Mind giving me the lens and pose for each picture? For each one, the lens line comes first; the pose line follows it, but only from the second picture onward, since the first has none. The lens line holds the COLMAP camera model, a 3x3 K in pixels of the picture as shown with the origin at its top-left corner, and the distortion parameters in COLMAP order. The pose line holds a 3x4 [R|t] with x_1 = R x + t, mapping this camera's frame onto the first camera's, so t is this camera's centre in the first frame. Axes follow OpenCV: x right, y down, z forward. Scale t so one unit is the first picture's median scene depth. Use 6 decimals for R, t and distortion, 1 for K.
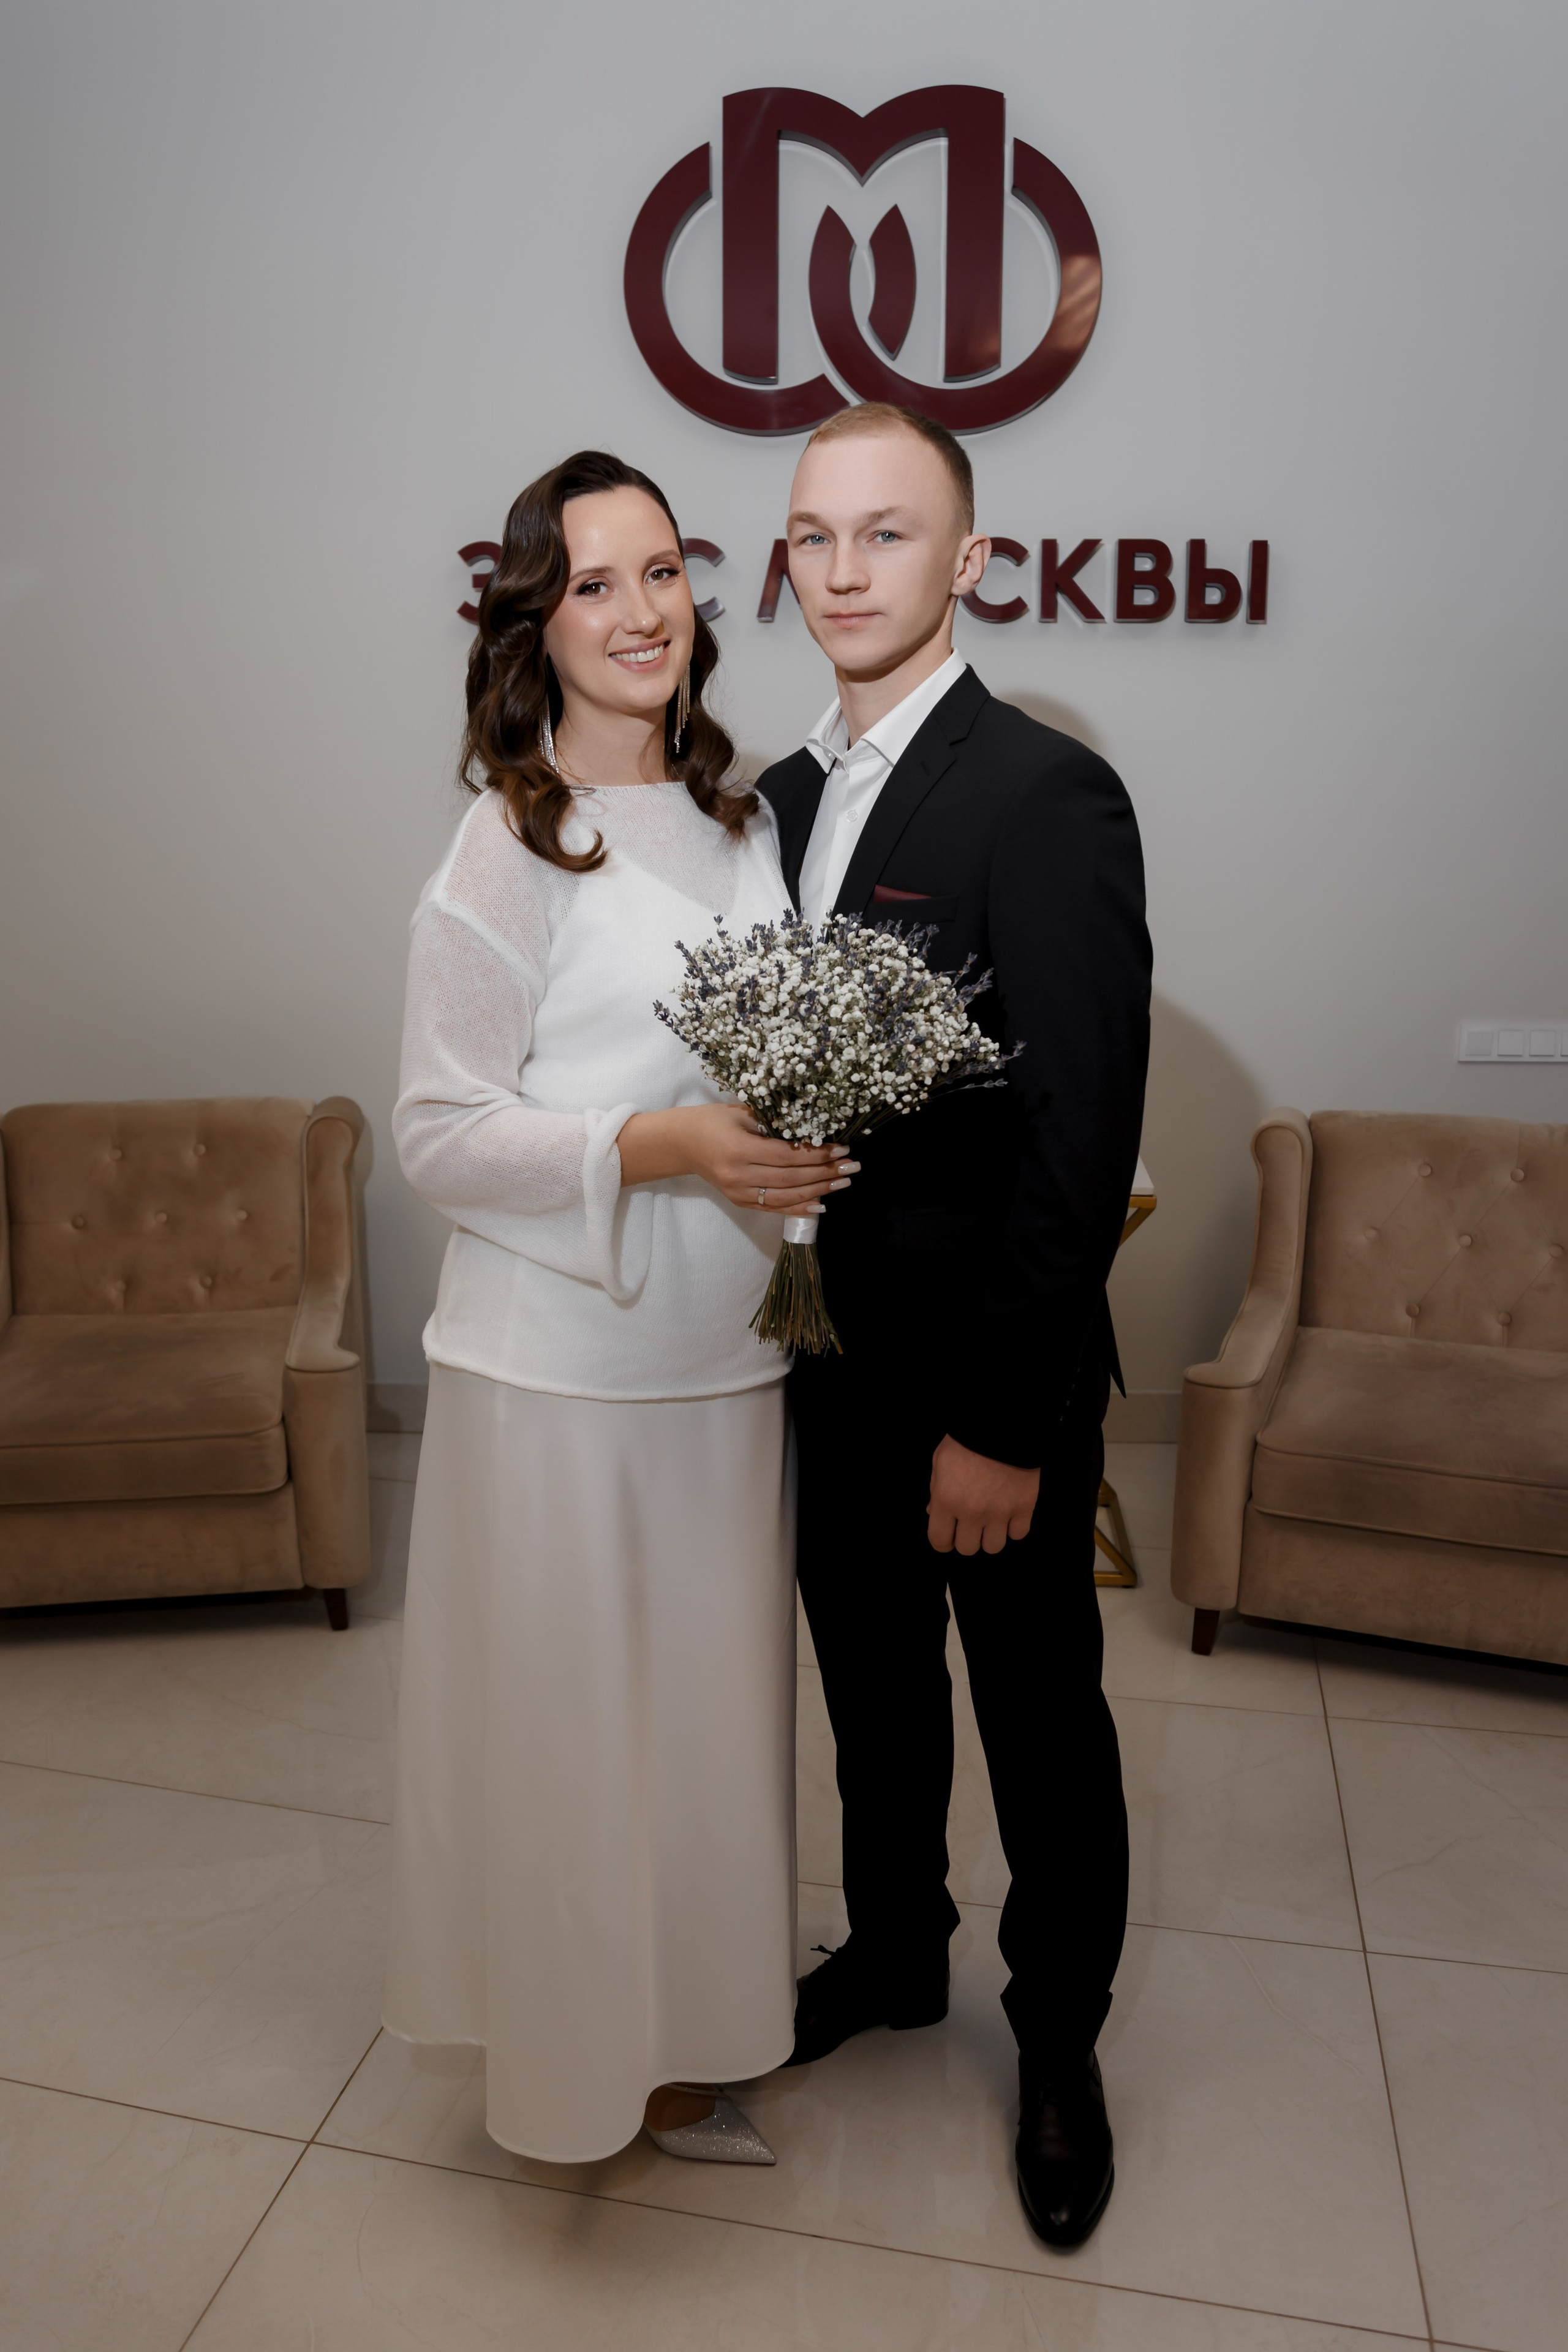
lens RADIAL K [[1643.2, 0, 679.2], [0, 1643.2, 1119.6], [0, 0, 1]] dist [-0.064479, 0.007697]
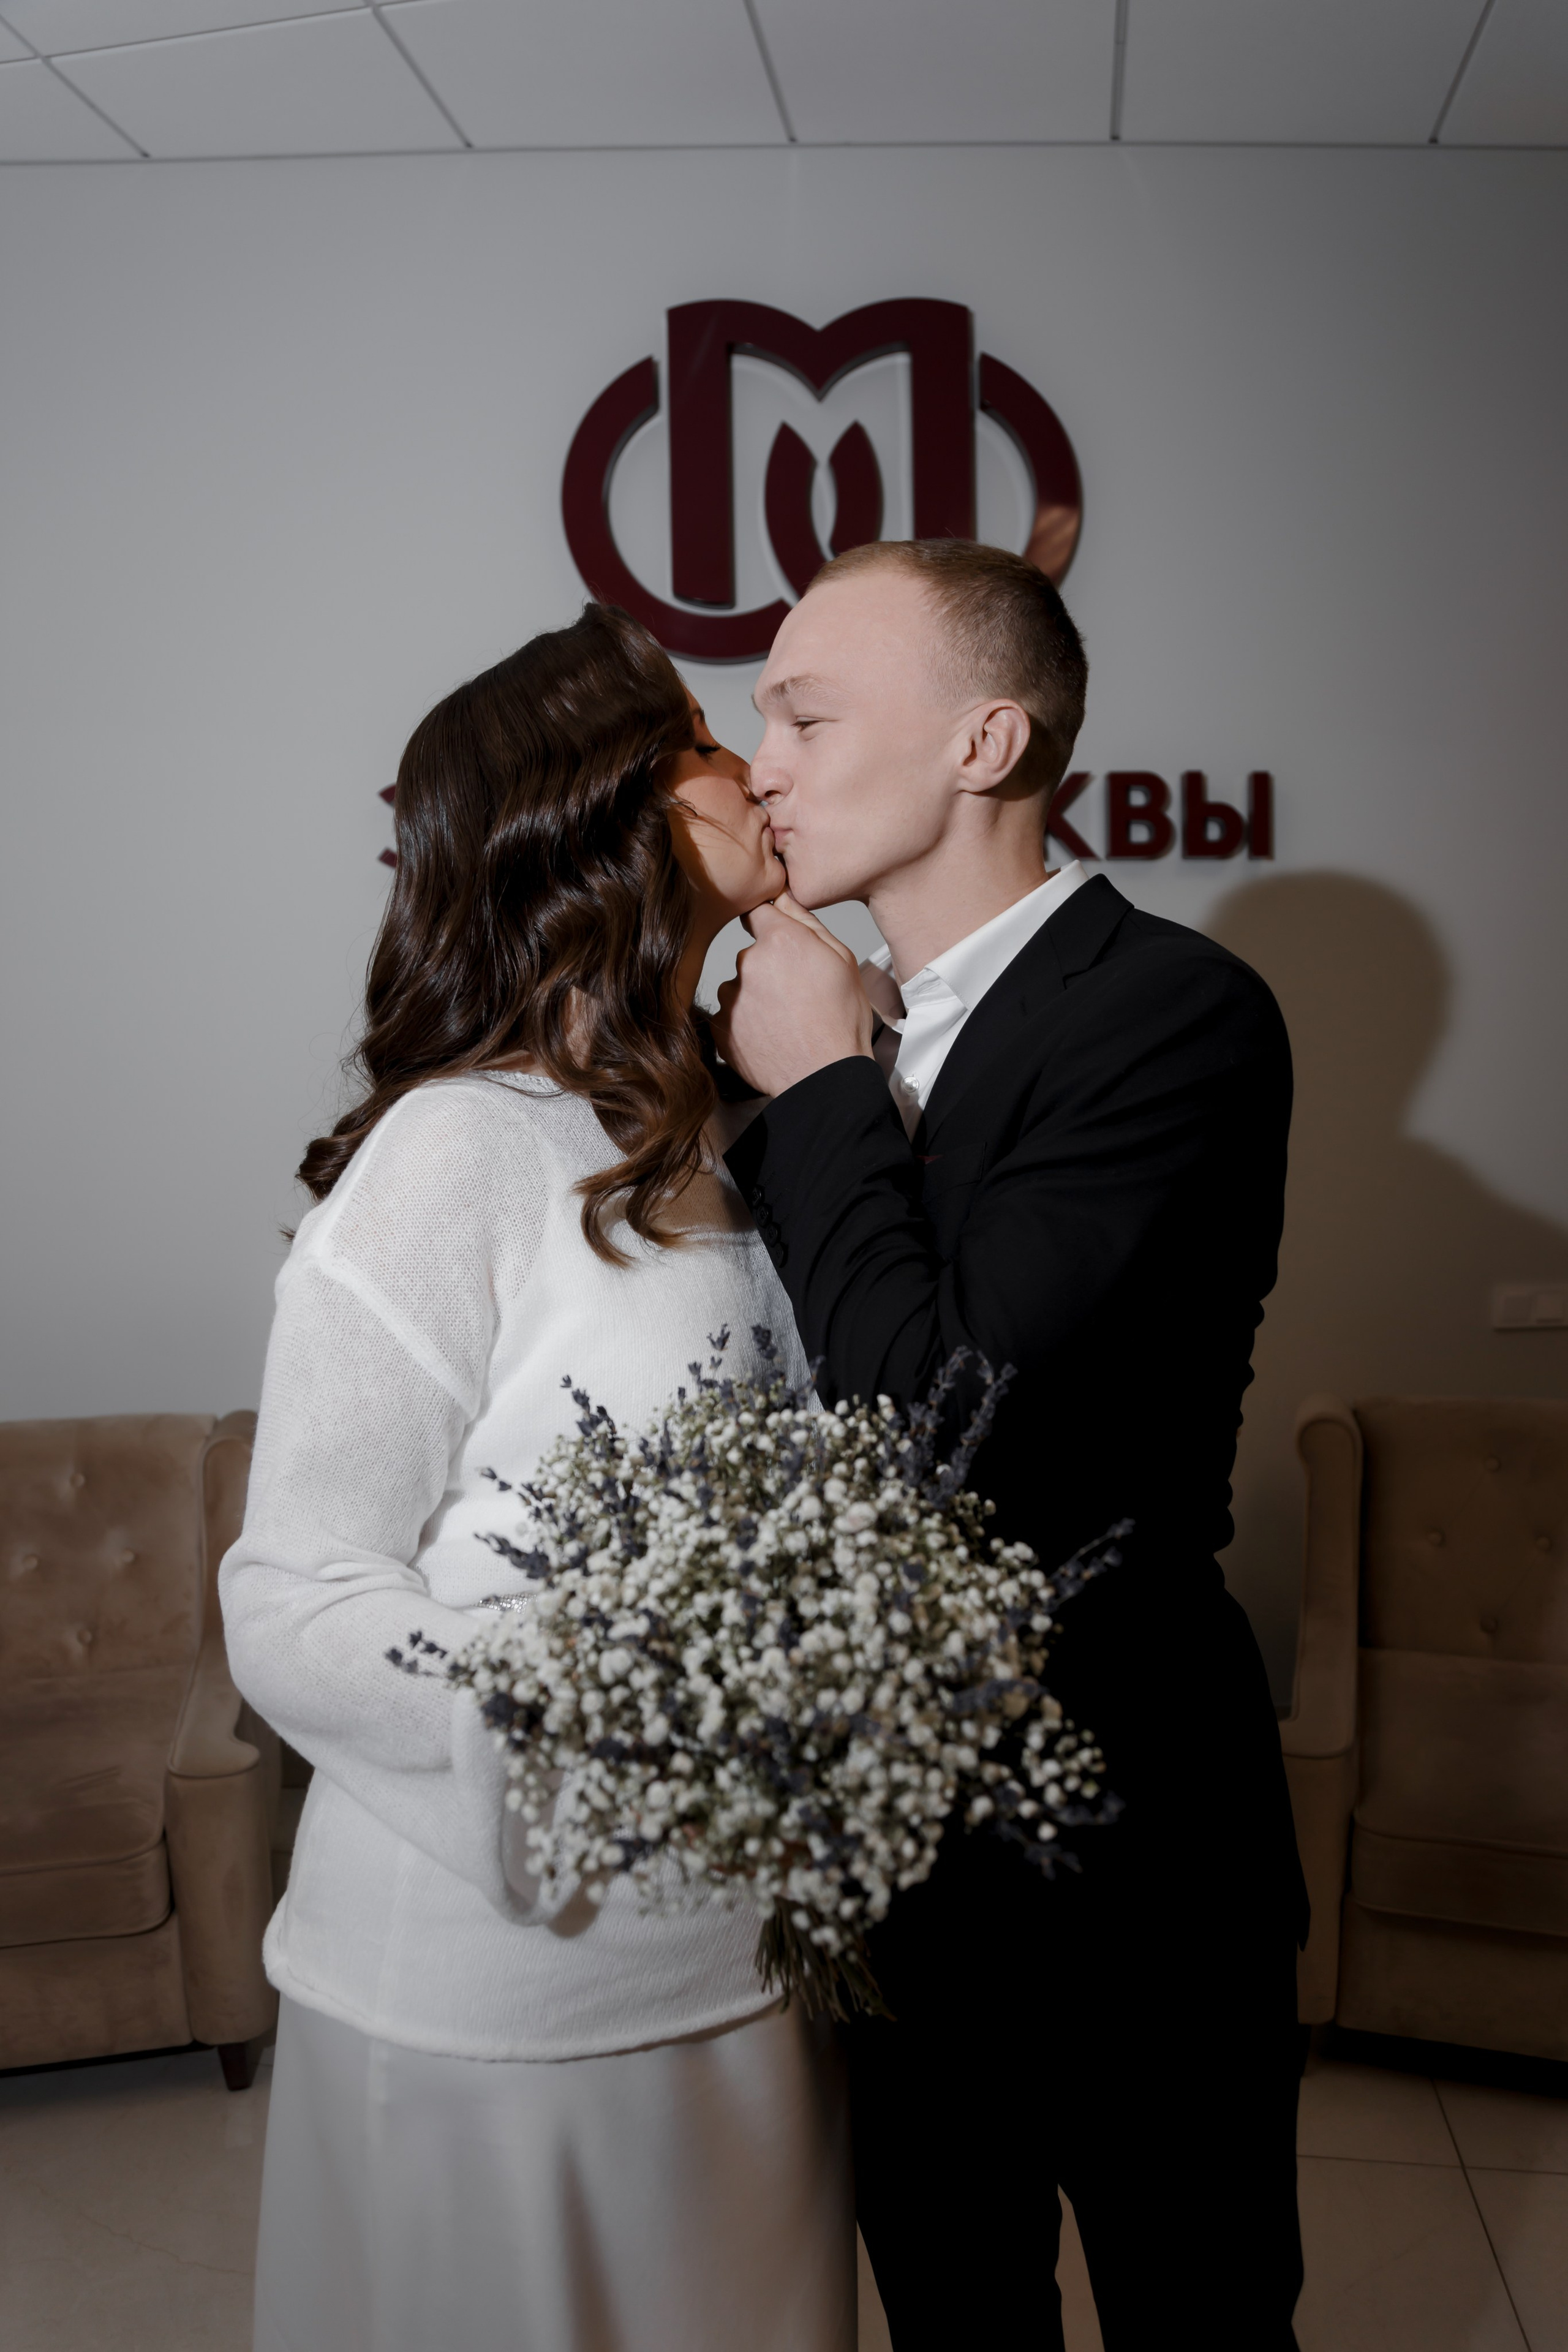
lens RADIAL K [[1643.2, 0, 708.7], [0, 1643.2, 1179.3], [0, 0, 1]] dist [-0.064479, 0.007697]
pose [[0.998435, -0.018819, 0.052668, -0.008408], [0.024498, 0.993701, -0.109350, -0.036607], [-0.050279, 0.110469, 0.992607, 0.131895]]
